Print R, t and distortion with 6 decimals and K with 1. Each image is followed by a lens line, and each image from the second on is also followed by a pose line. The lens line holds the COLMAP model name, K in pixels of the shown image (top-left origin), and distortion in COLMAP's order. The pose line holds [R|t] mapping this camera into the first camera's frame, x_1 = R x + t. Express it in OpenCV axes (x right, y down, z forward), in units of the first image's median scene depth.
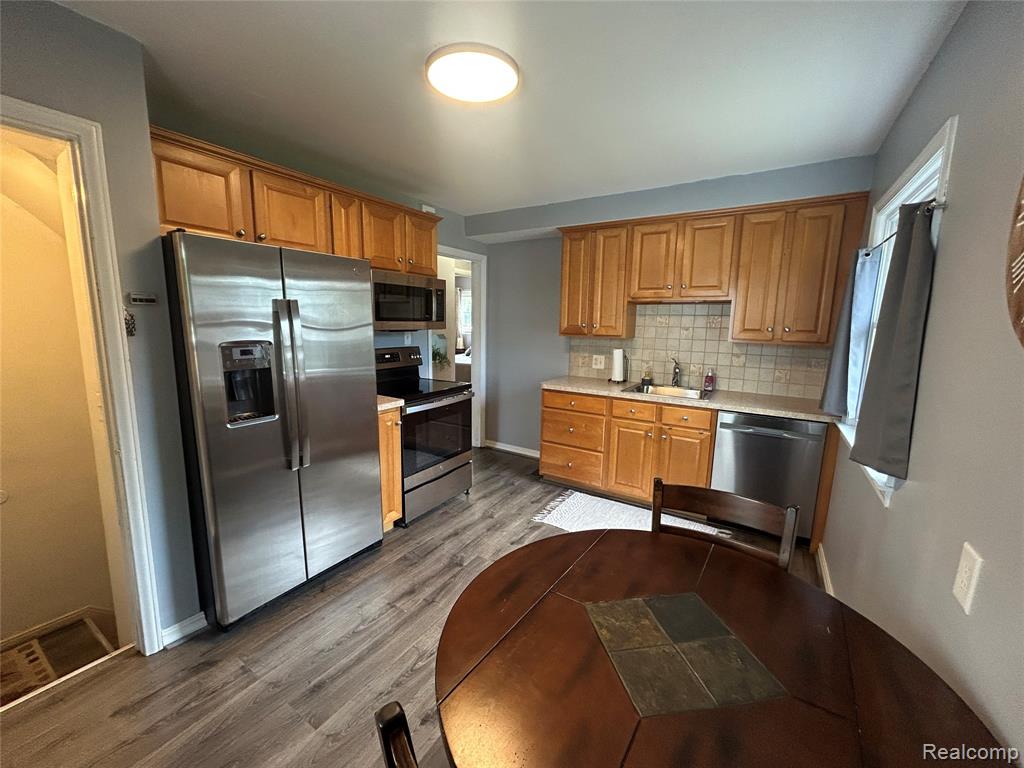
lens RADIAL K [[411.7, 0, 509.5], [0, 411.7, 383.8], [0, 0, 1]] dist [0.000666, 0.000699]
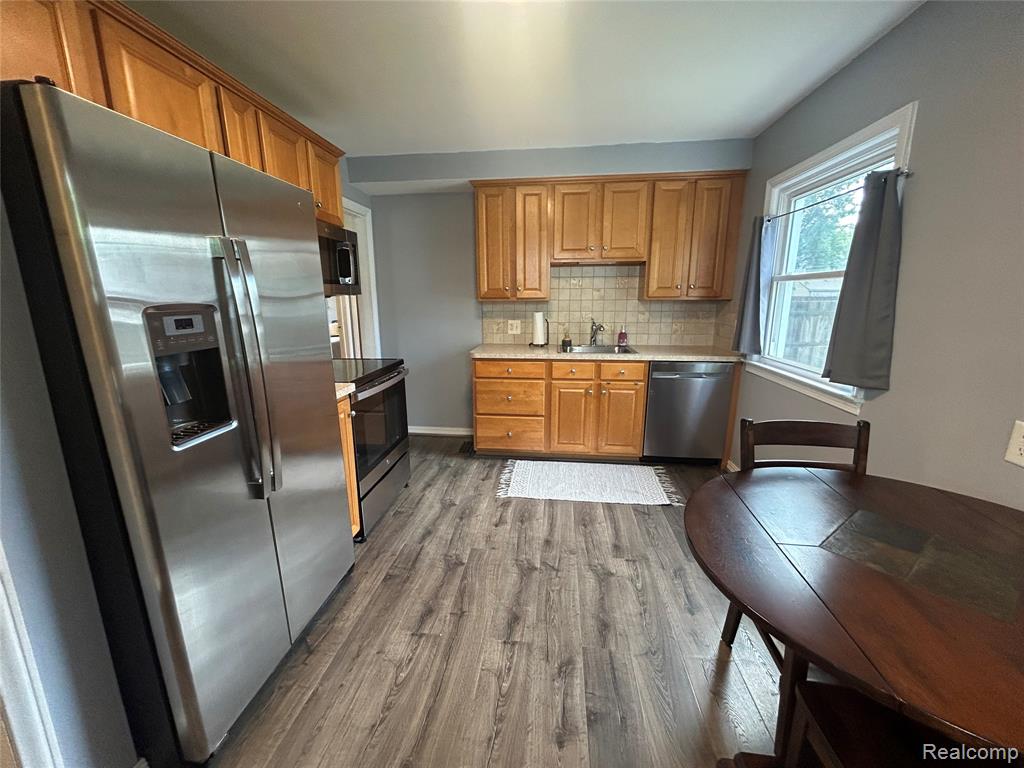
lens RADIAL K [[411.7, 0, 512.6], [0, 411.7, 383.5], [0, 0, 1]] dist [0.000666, 0.000699]
pose [[0.898527, -0.113426, 0.424009, -0.273832], [0.087899, 0.992963, 0.079358, 0.002622], [-0.430027, -0.034035, 0.902174, 0.144246]]
